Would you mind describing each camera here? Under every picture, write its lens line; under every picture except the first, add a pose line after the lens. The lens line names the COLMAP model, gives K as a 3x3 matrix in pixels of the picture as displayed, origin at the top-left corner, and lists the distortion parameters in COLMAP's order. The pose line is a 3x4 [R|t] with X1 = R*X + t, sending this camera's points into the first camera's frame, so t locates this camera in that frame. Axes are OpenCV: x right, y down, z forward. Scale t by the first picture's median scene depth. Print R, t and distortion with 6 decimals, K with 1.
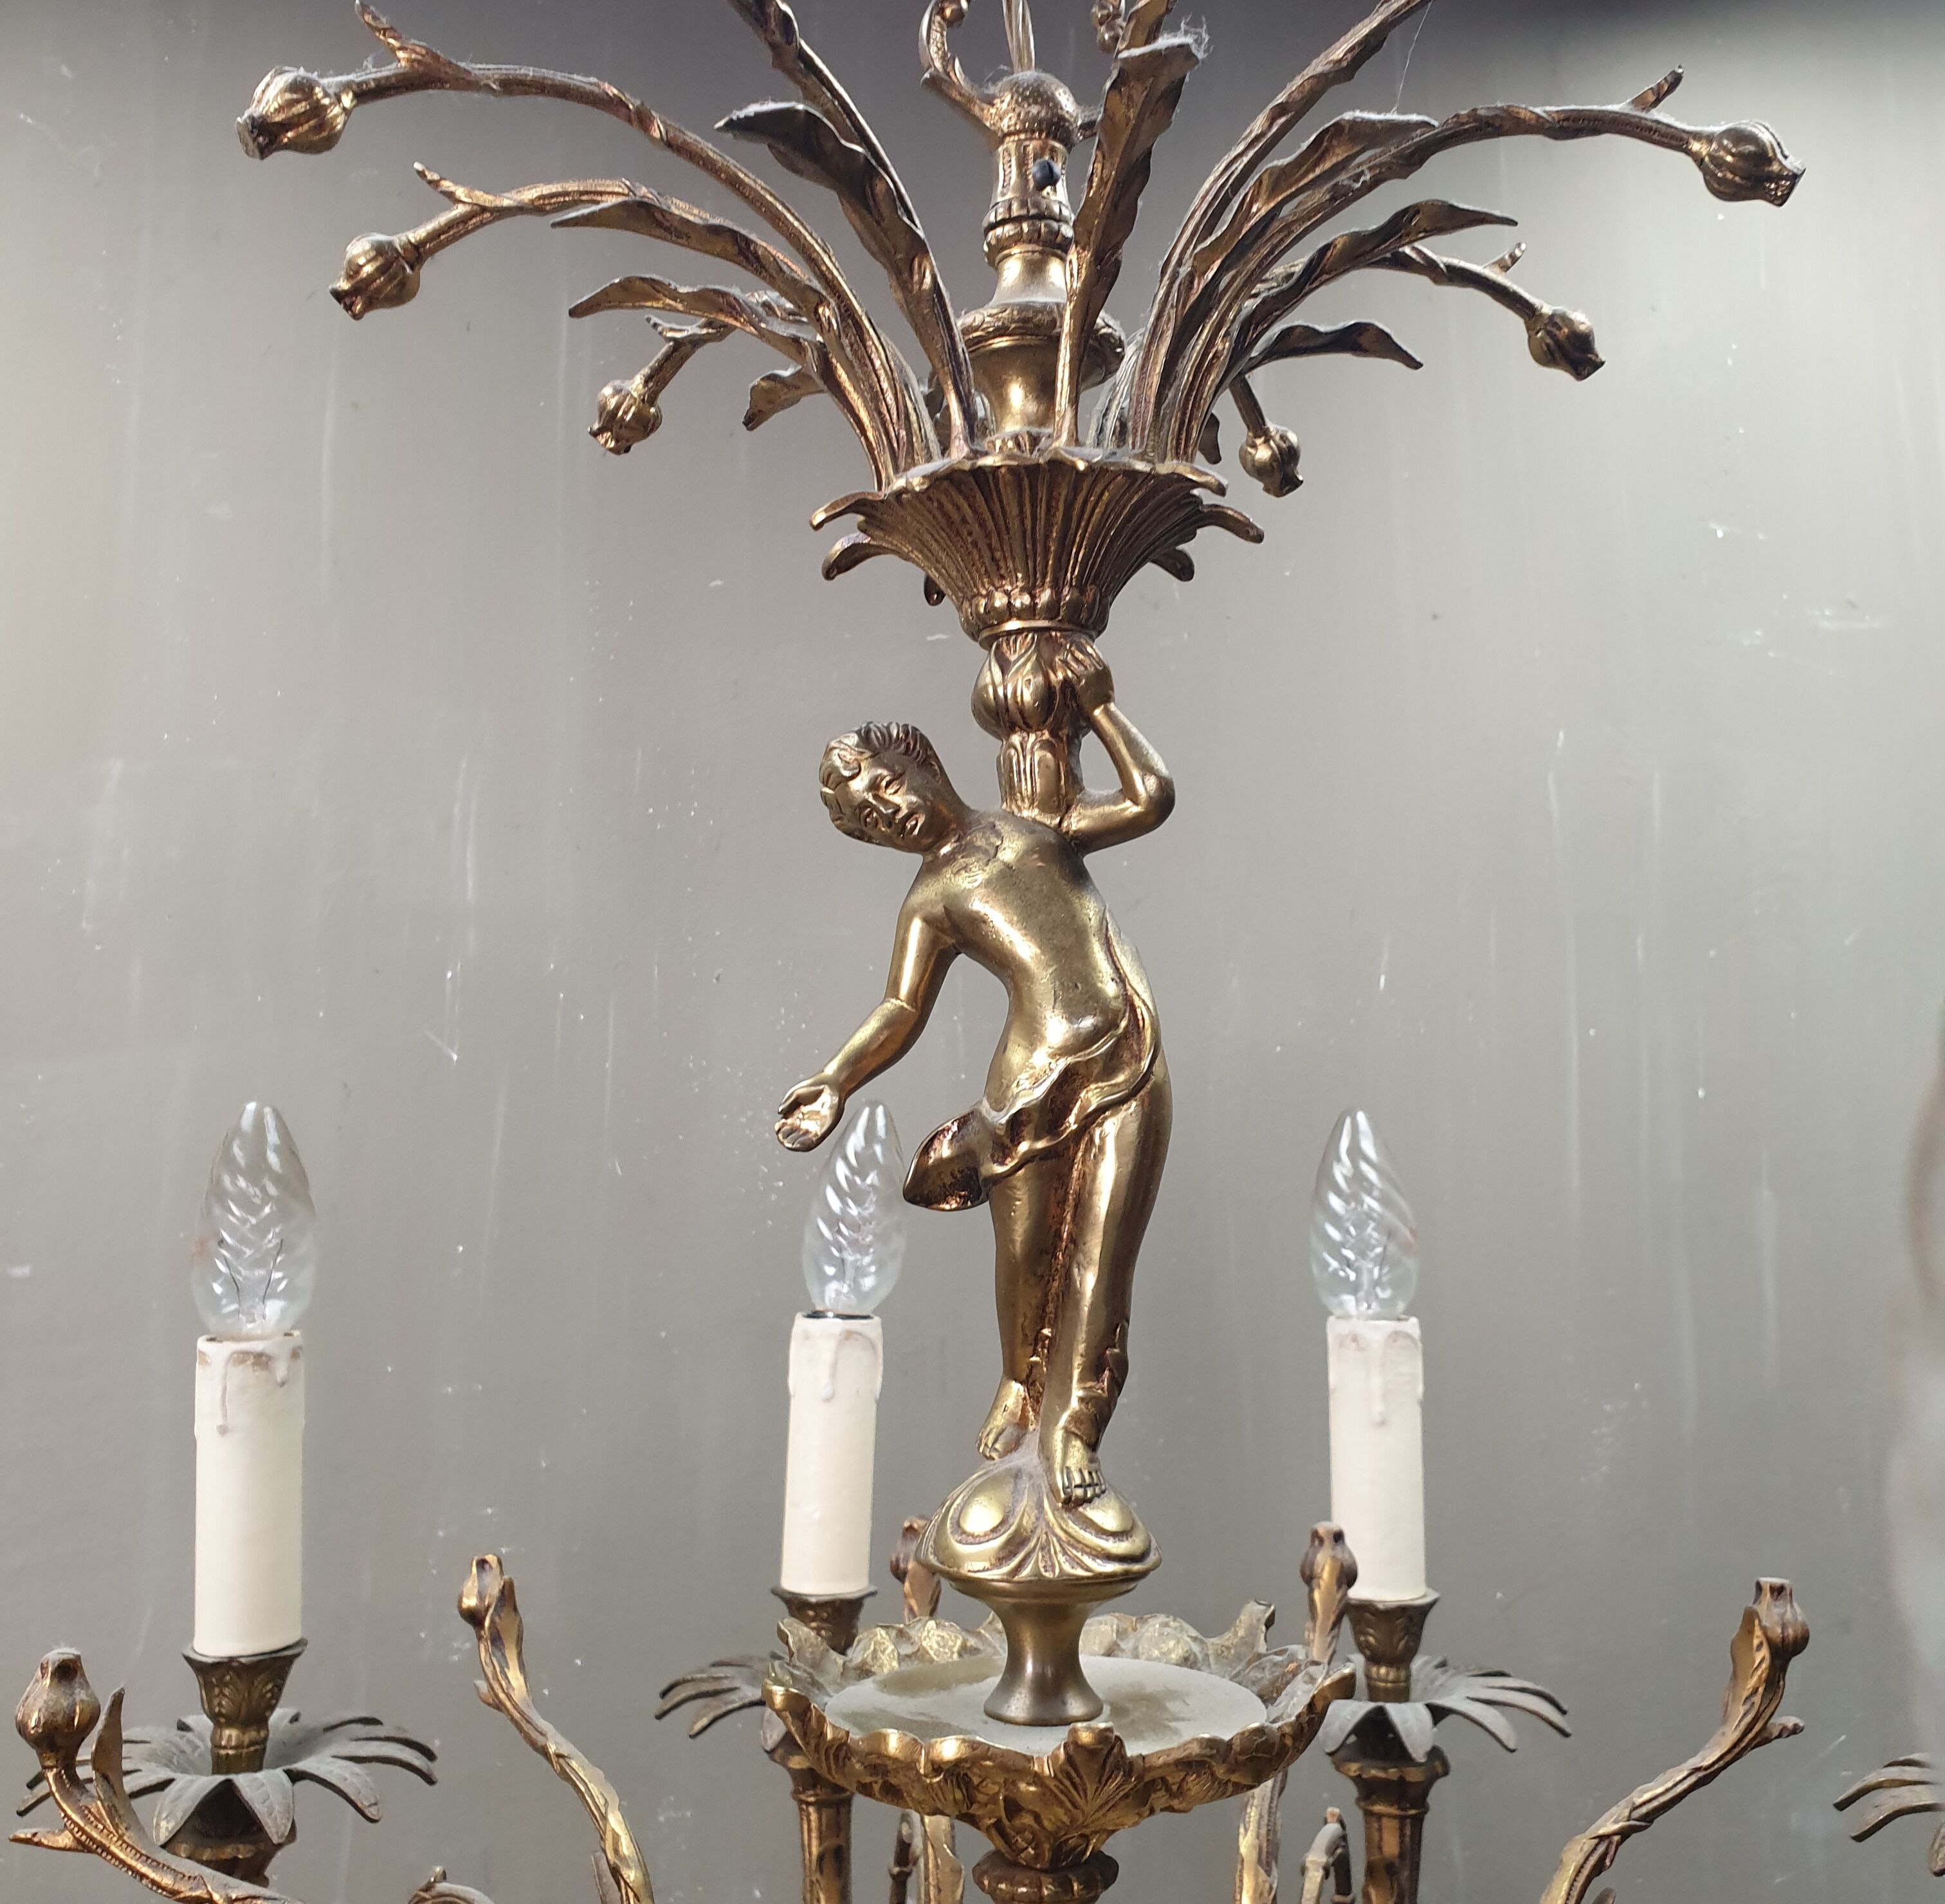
lens RADIAL K [[1955.4, 0, 922.2], [0, 1955.4, 793.2], [0, 0, 1]] dist [0.007599, 0.005807]
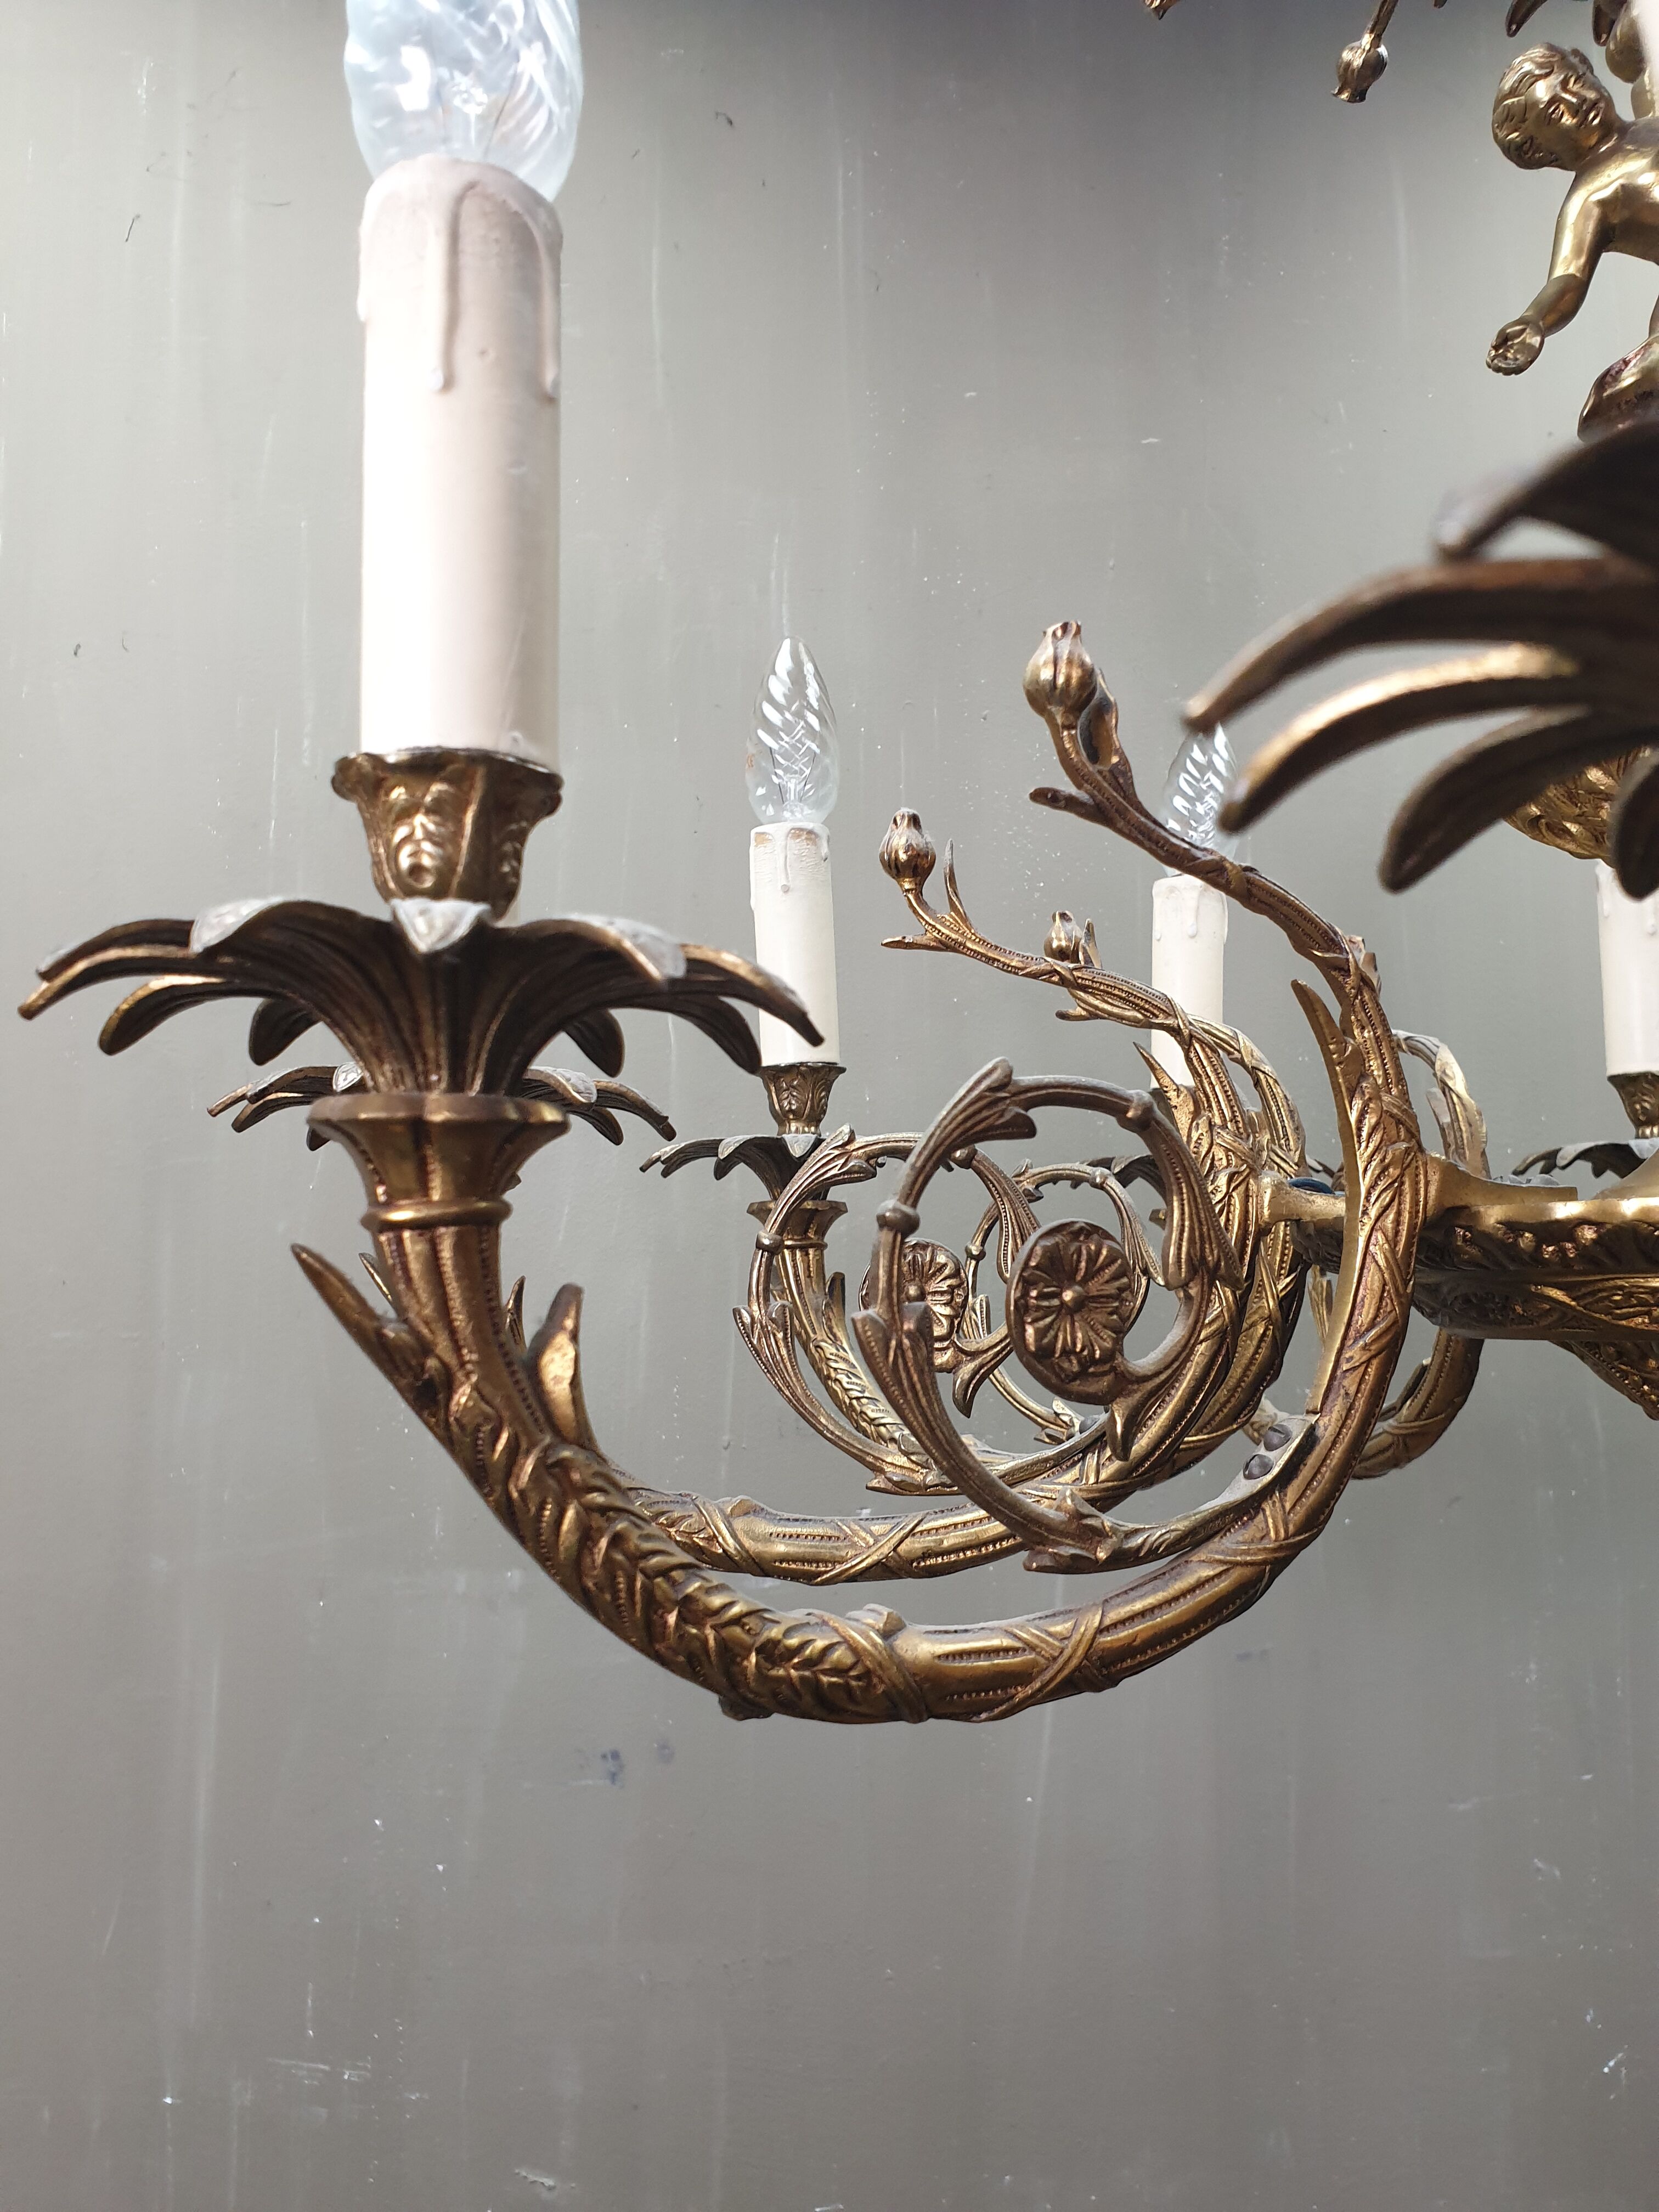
lens RADIAL K [[1674.8, 0, 752.0], [0, 1674.8, 1002.4], [0, 0, 1]] dist [0.040001, -0.042949]
pose [[0.999553, -0.026544, -0.013748, -0.364100], [0.026856, 0.999374, 0.023046, 0.370089], [0.013128, -0.023405, 0.999640, -0.067467]]
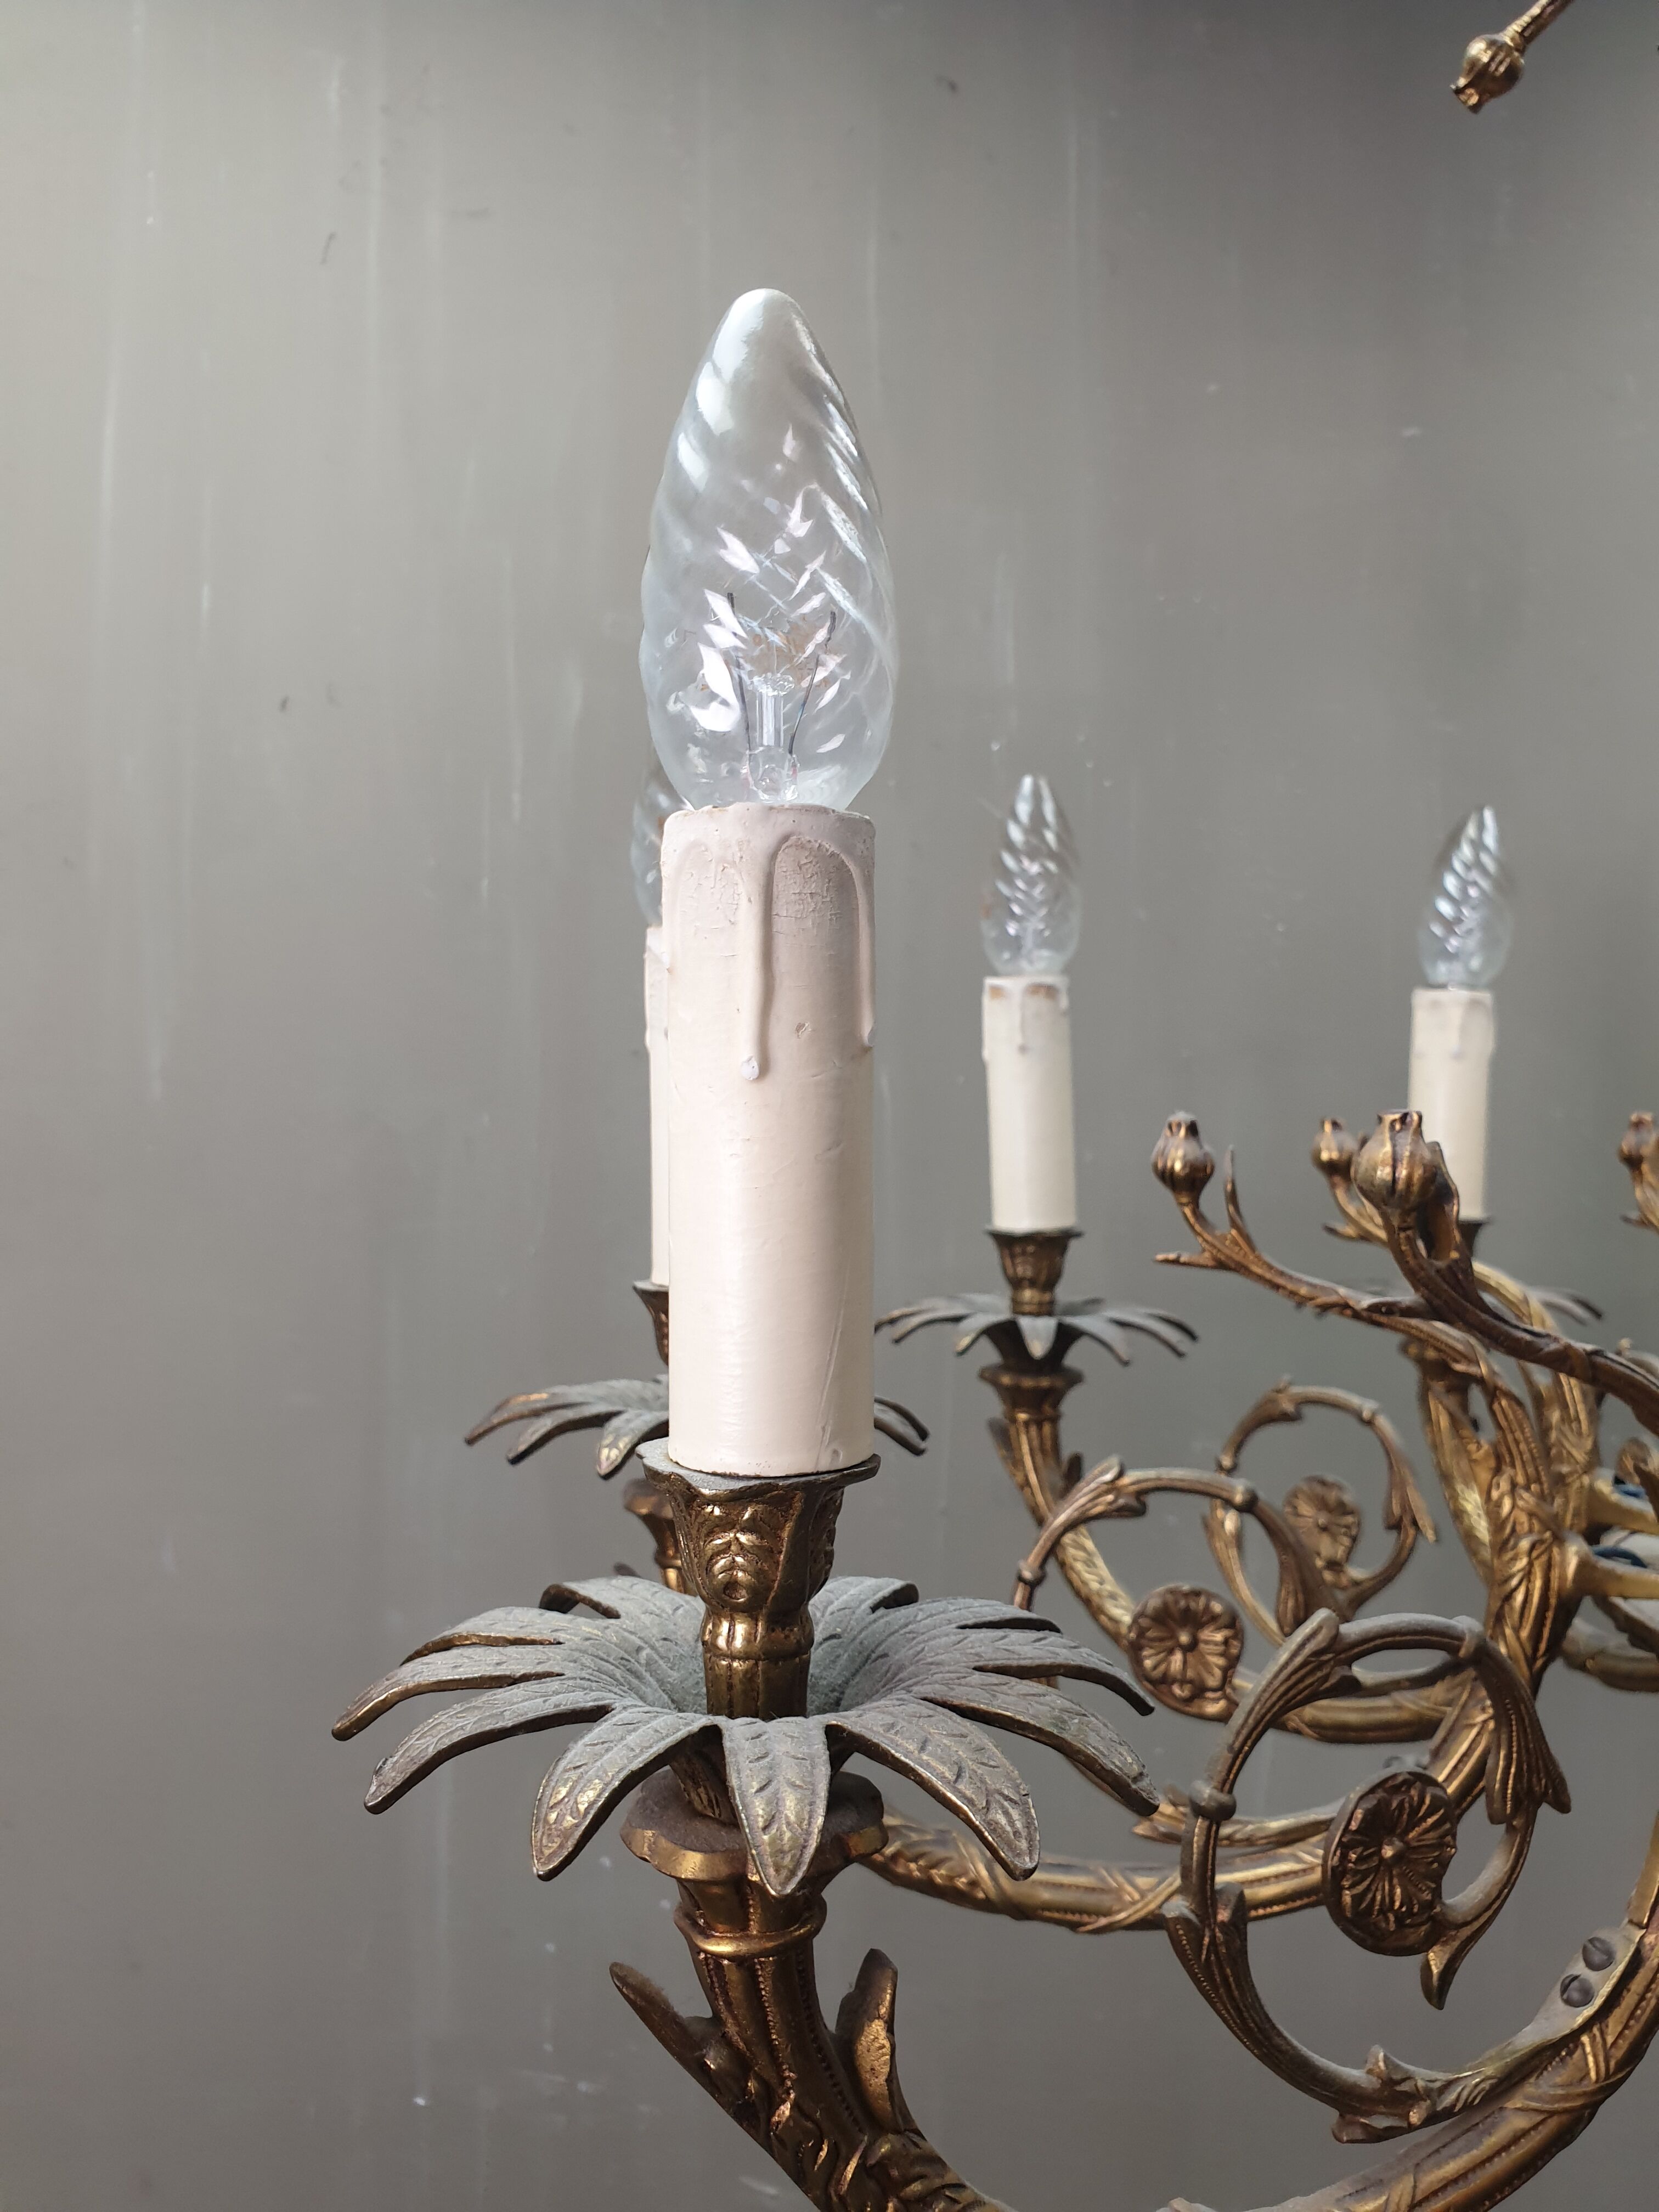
lens RADIAL K [[1674.8, 0, 752.0], [0, 1674.8, 1002.4], [0, 0, 1]] dist [0.040001, -0.042949]
pose [[0.992976, -0.015960, -0.117233, -0.399065], [0.031762, 0.990447, 0.134184, 0.153591], [0.113971, -0.136965, 0.983998, -0.021854]]
